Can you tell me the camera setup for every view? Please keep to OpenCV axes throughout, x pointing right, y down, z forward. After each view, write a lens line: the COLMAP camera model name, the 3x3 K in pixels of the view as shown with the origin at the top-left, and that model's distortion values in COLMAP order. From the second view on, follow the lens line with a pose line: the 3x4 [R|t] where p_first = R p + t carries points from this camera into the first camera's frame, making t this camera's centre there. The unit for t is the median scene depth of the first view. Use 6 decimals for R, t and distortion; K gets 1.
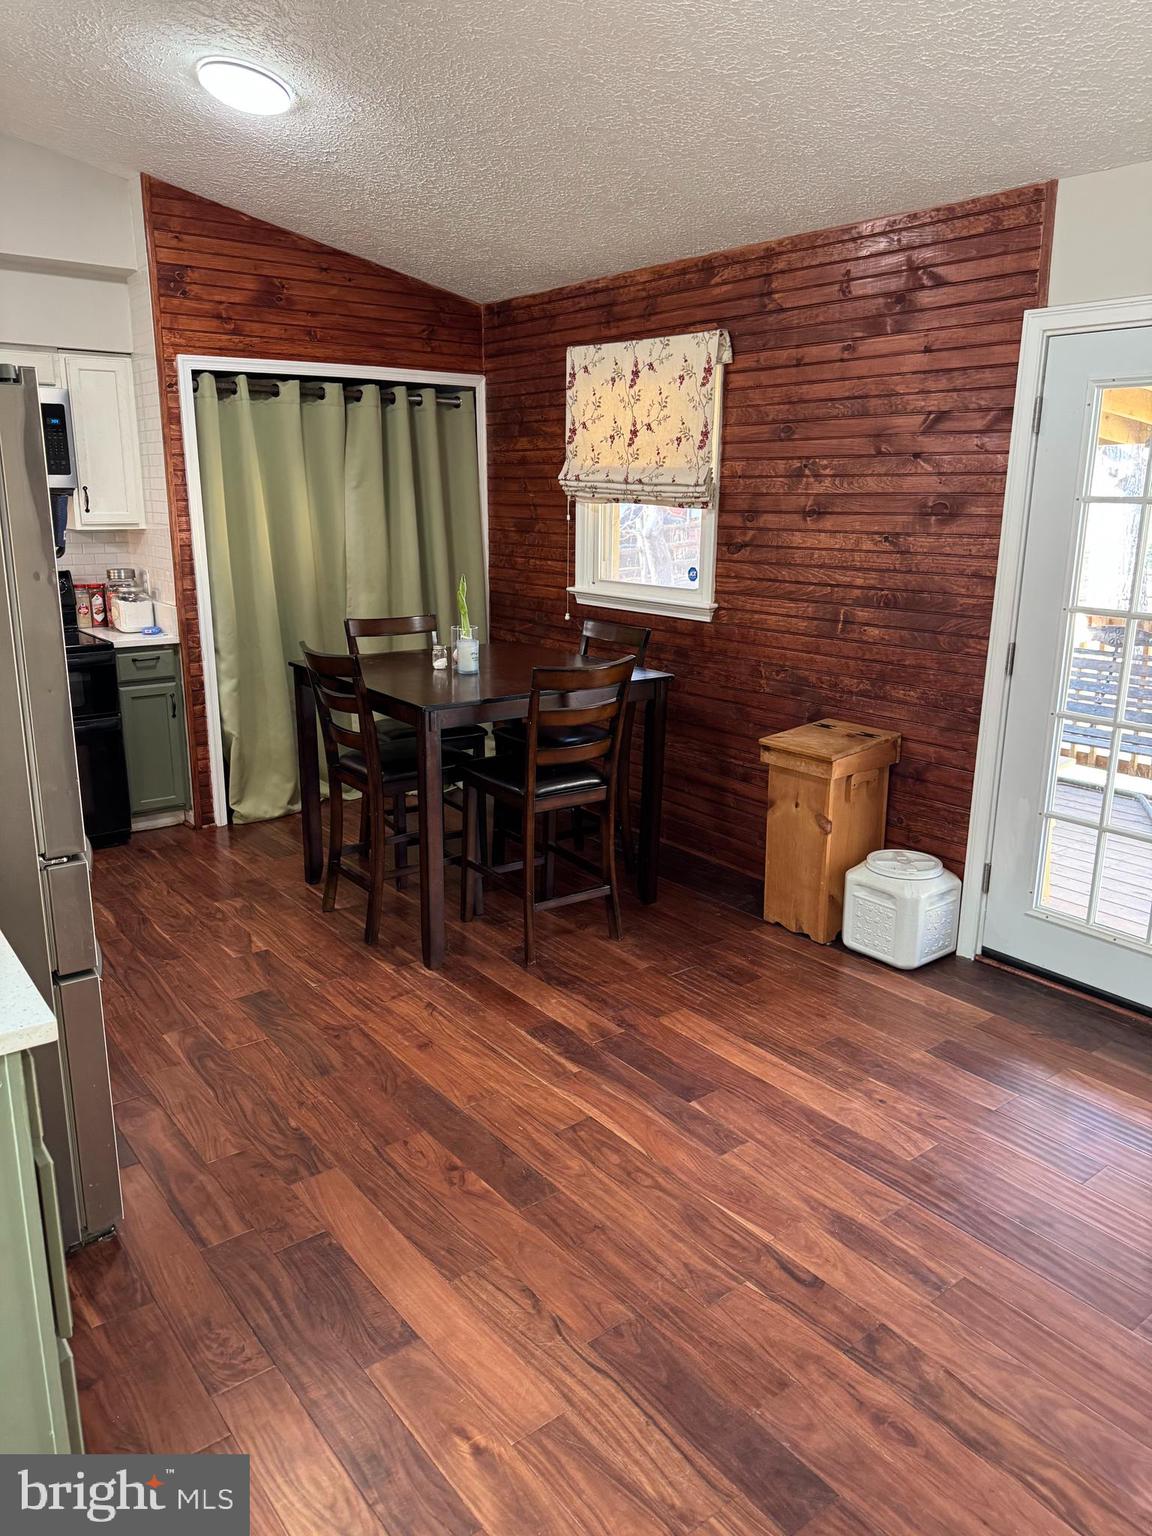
lens RADIAL K [[1084.2, 0, 582.1], [0, 1084.2, 761.6], [0, 0, 1]] dist [0.048345, -0.061778]
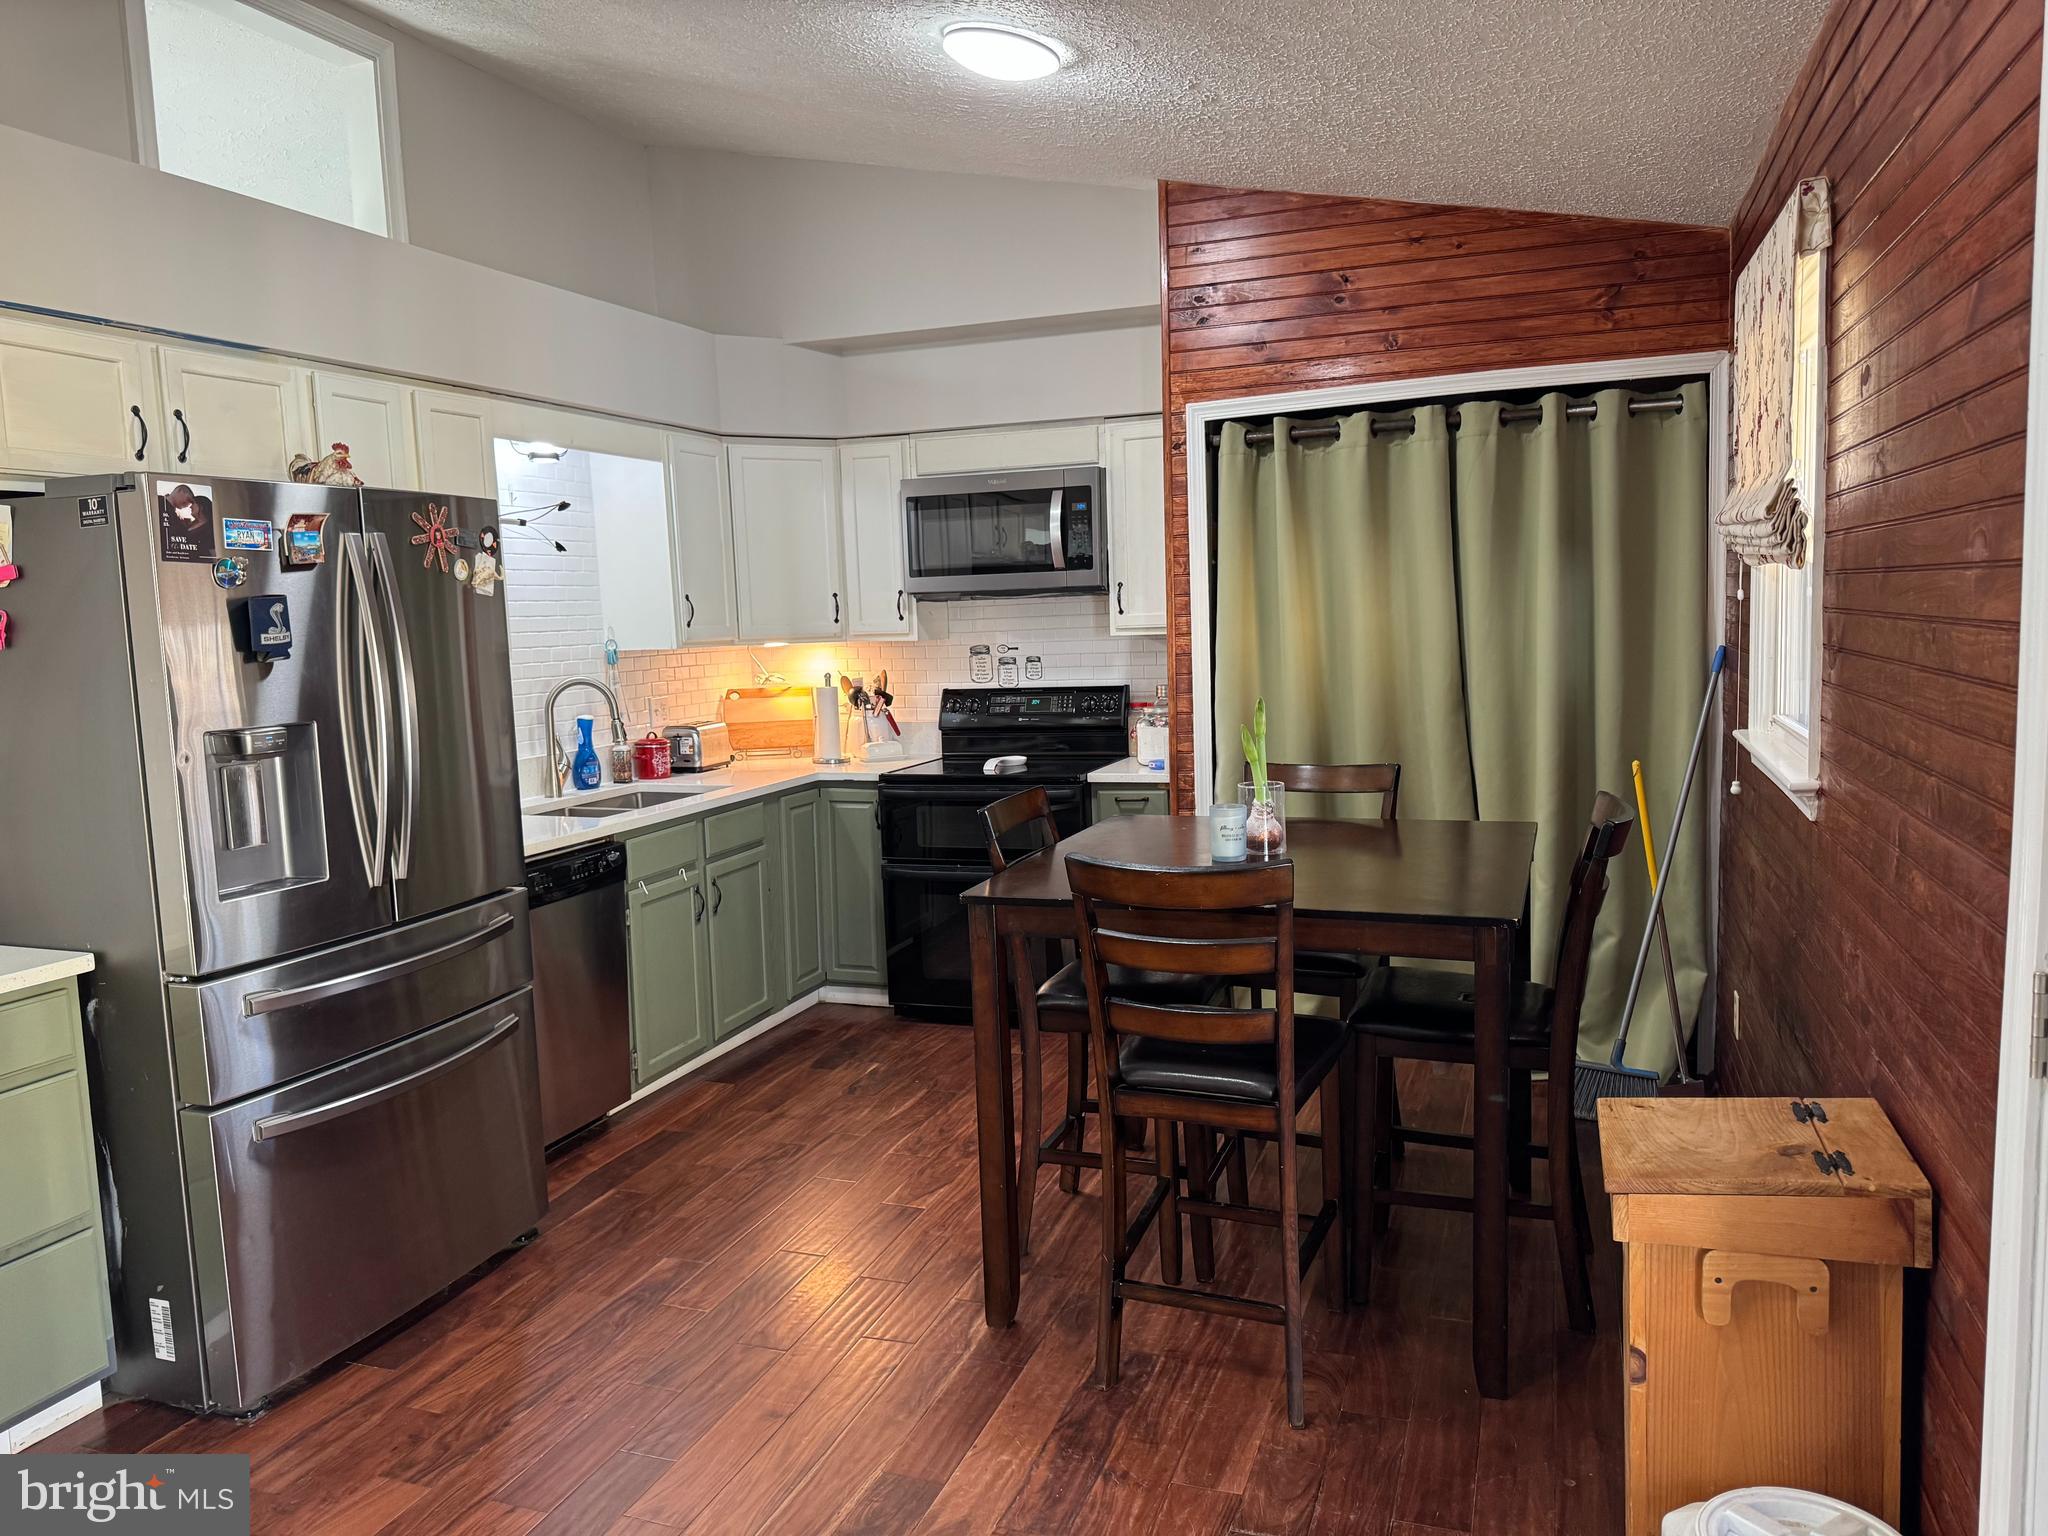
lens RADIAL K [[1445.6, 0, 1026.0], [0, 1445.6, 785.6], [0, 0, 1]] dist [0.048345, -0.061778]
pose [[0.531162, 0.080731, -0.843415, 0.411009], [-0.167063, 0.985887, -0.010844, -0.080532], [0.830636, 0.146664, 0.537153, 0.391547]]
